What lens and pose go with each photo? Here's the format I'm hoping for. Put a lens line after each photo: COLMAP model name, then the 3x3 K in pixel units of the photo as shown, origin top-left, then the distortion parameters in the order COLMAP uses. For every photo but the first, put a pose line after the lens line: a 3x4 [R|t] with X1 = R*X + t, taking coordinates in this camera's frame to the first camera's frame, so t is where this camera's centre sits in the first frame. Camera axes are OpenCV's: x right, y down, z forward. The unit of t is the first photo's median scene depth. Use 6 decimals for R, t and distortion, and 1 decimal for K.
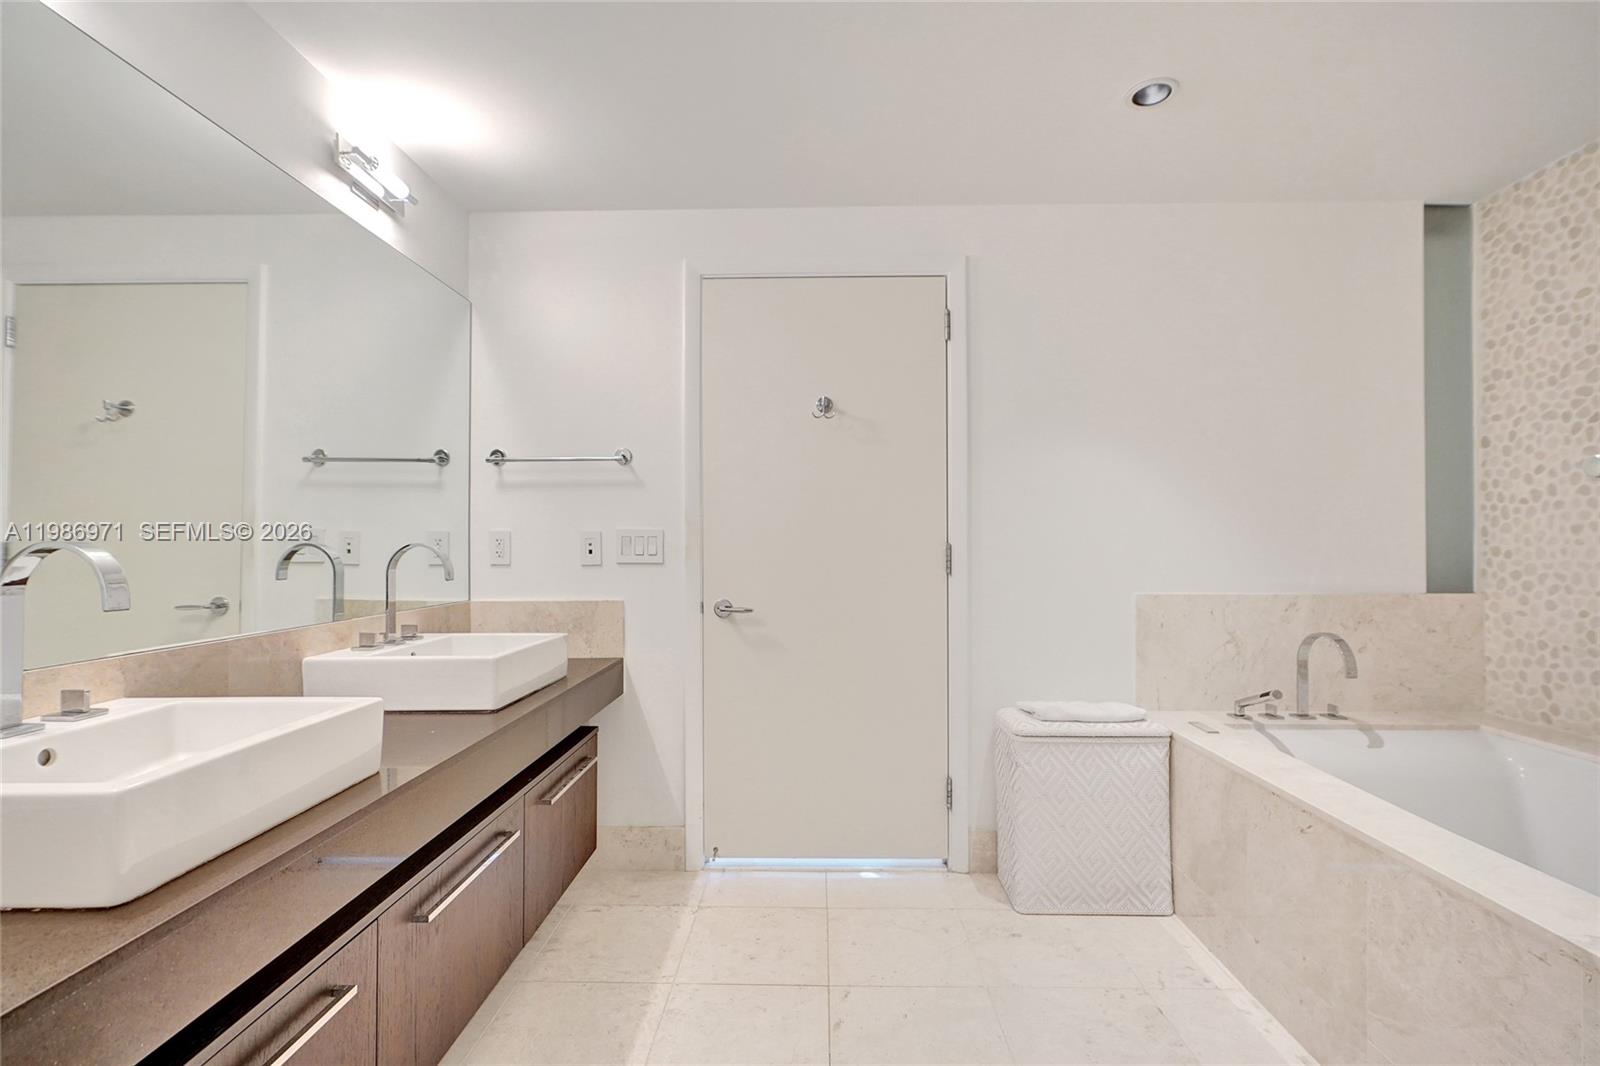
lens RADIAL K [[723.7, 0, 804.8], [0, 723.7, 535.9], [0, 0, 1]] dist [-0.015274, 0.010601]
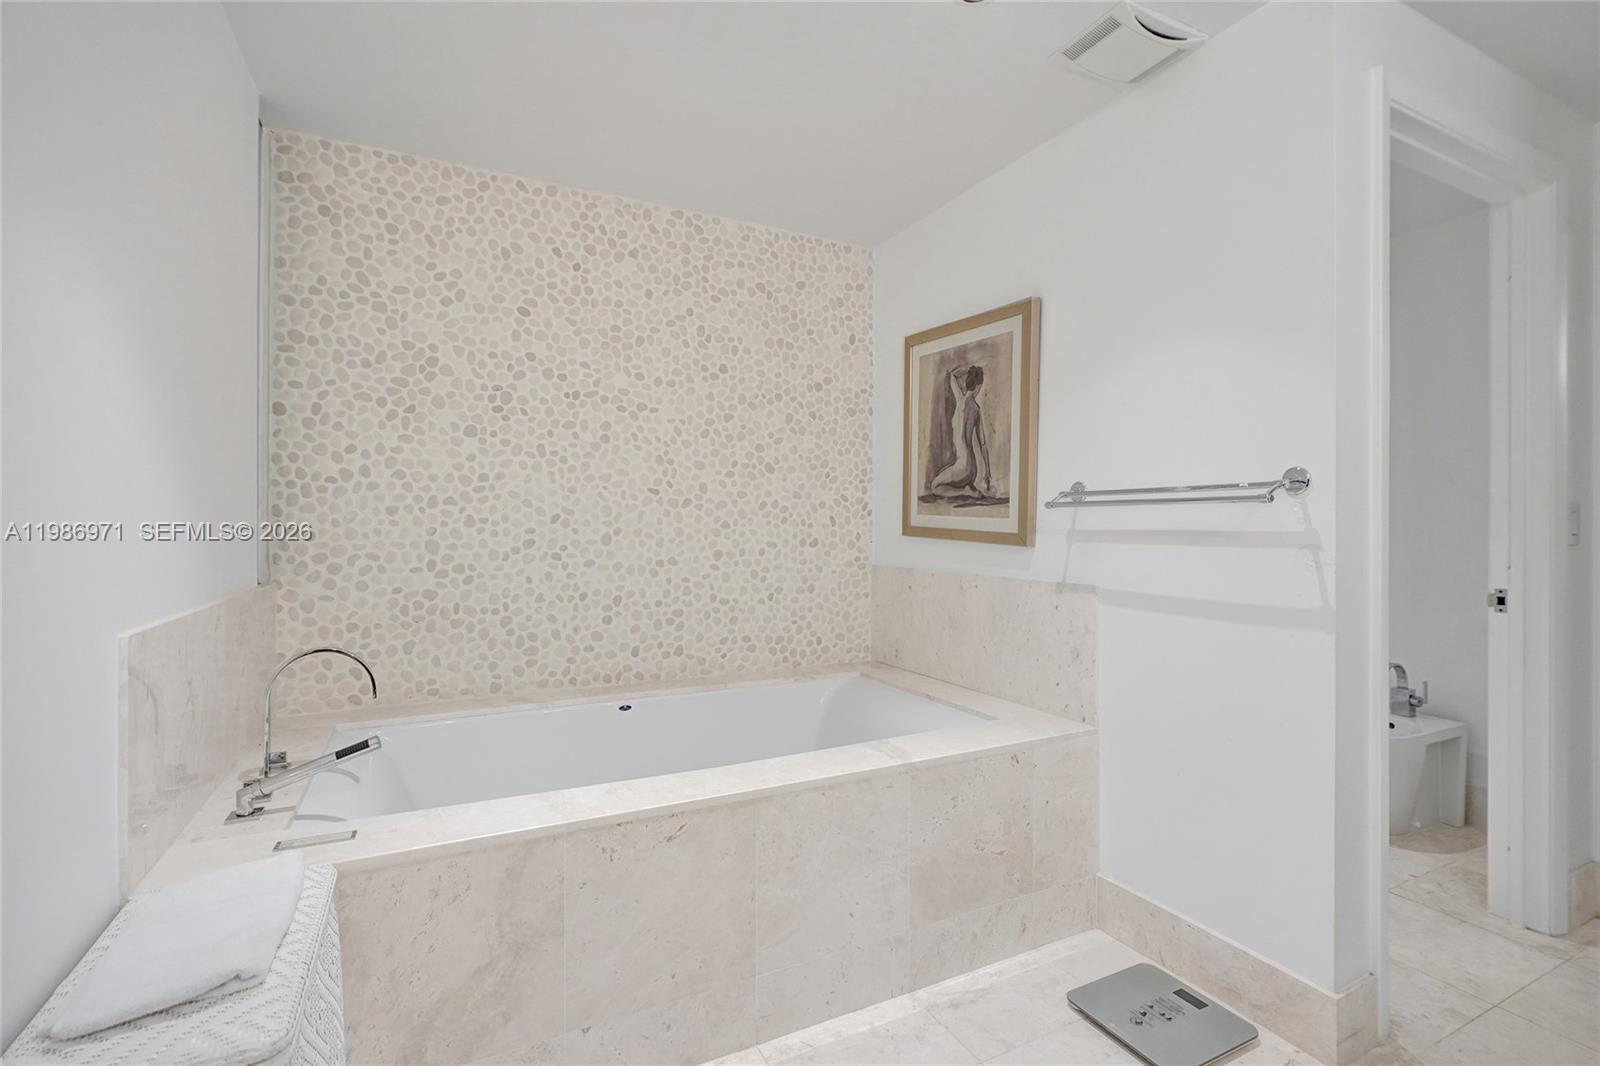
lens RADIAL K [[743.5, 0, 786.1], [0, 743.5, 526.3], [0, 0, 1]] dist [-0.003484, 0.000094]
pose [[-0.458216, 0.001529, 0.888840, -0.145345], [-0.007947, 0.999952, -0.005817, 0.013711], [-0.888806, -0.009729, -0.458181, 0.898890]]
